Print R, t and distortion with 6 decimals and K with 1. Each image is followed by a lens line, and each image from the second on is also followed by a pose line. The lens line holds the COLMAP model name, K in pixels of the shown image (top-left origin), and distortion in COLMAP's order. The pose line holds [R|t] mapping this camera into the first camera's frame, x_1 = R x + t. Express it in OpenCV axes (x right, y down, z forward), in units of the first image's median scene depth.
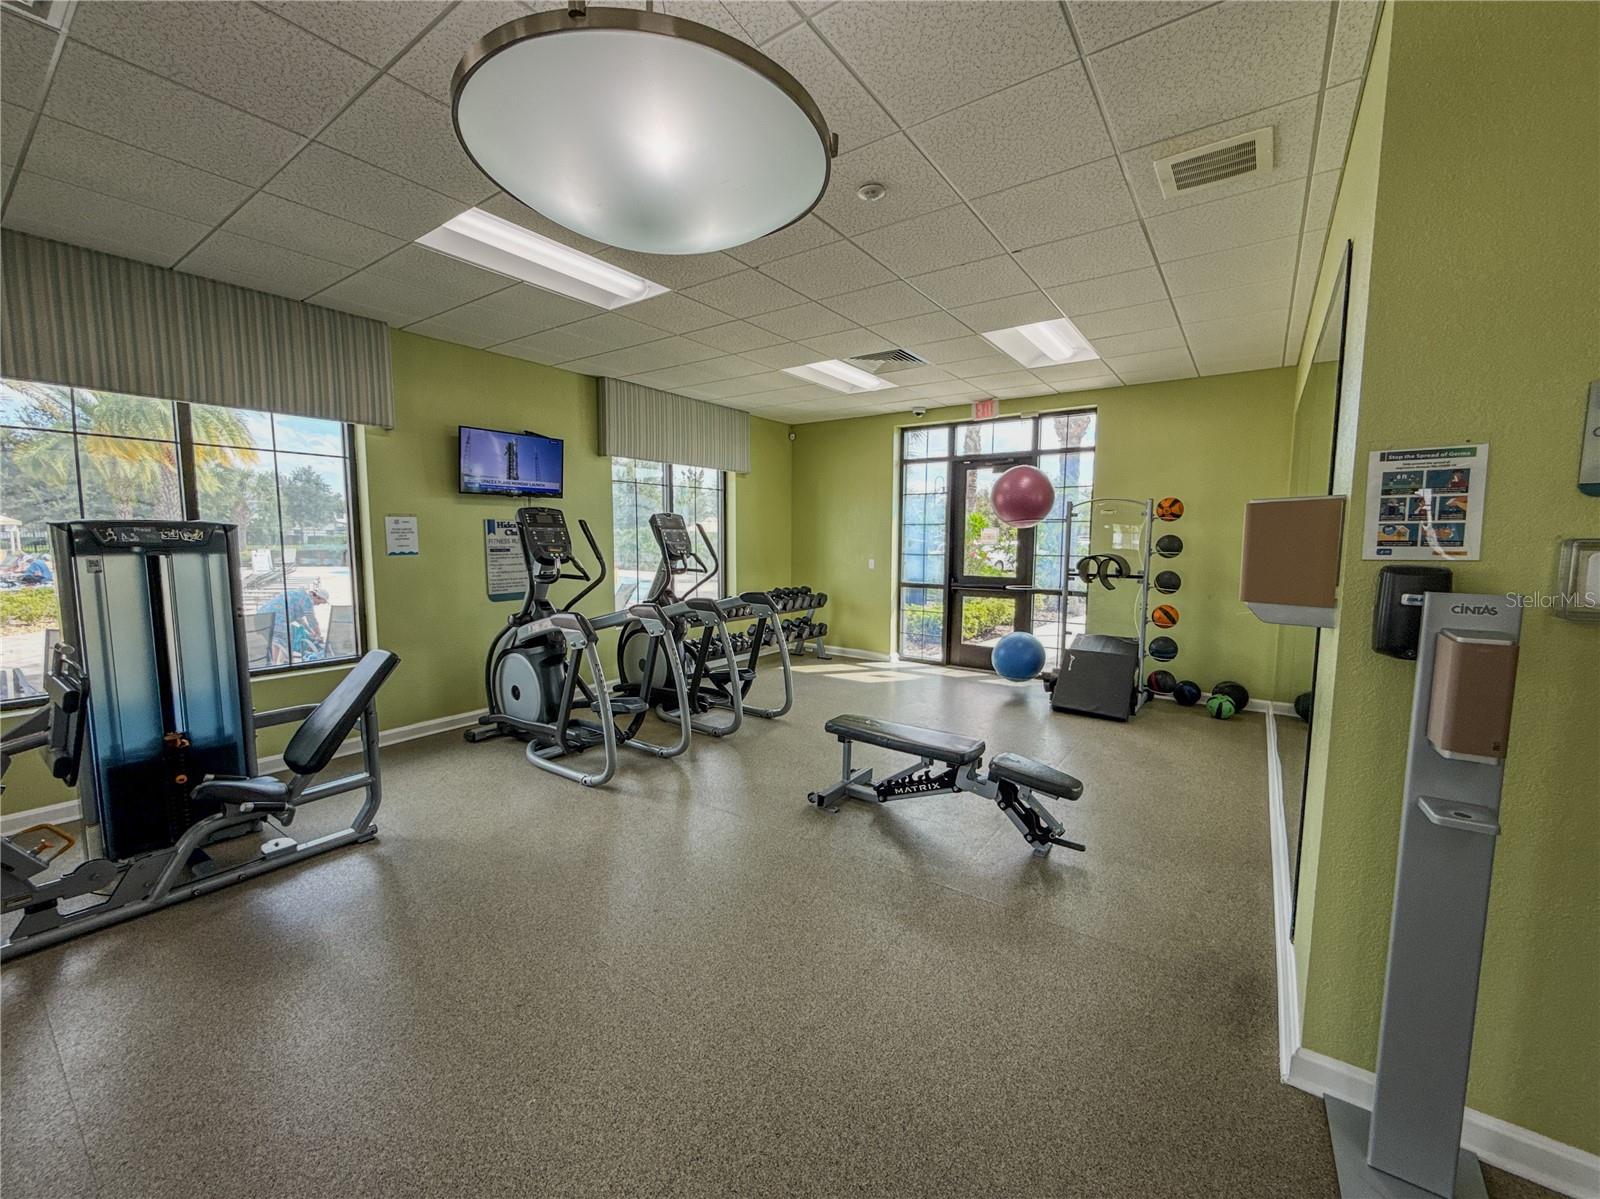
lens RADIAL K [[645.0, 0, 799.4], [0, 645.0, 596.5], [0, 0, 1]] dist [0.004111, 0.000327]
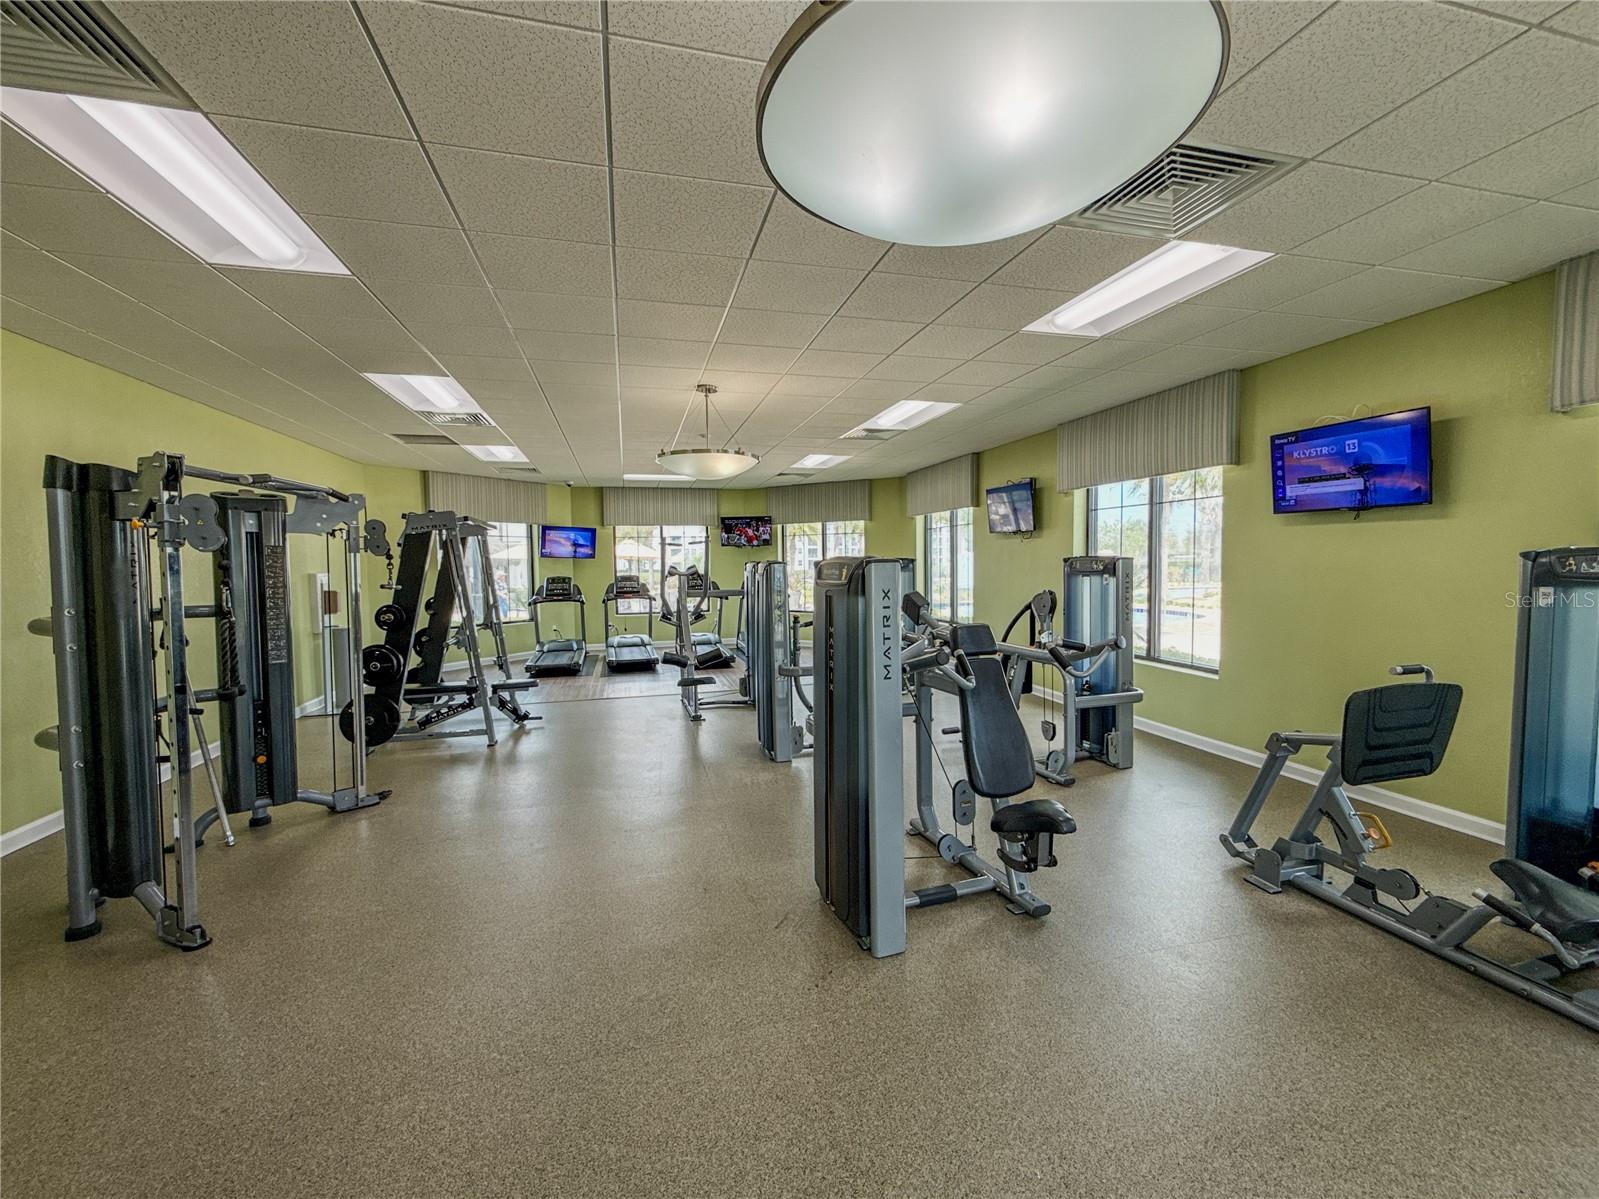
lens RADIAL K [[644.6, 0, 798.7], [0, 644.6, 594.7], [0, 0, 1]] dist [0.004111, 0.000327]
pose [[-0.640800, 0.033268, -0.766987, 0.785061], [-0.073983, 0.991735, 0.104828, -0.119984], [0.764135, 0.123918, -0.633042, 1.328938]]
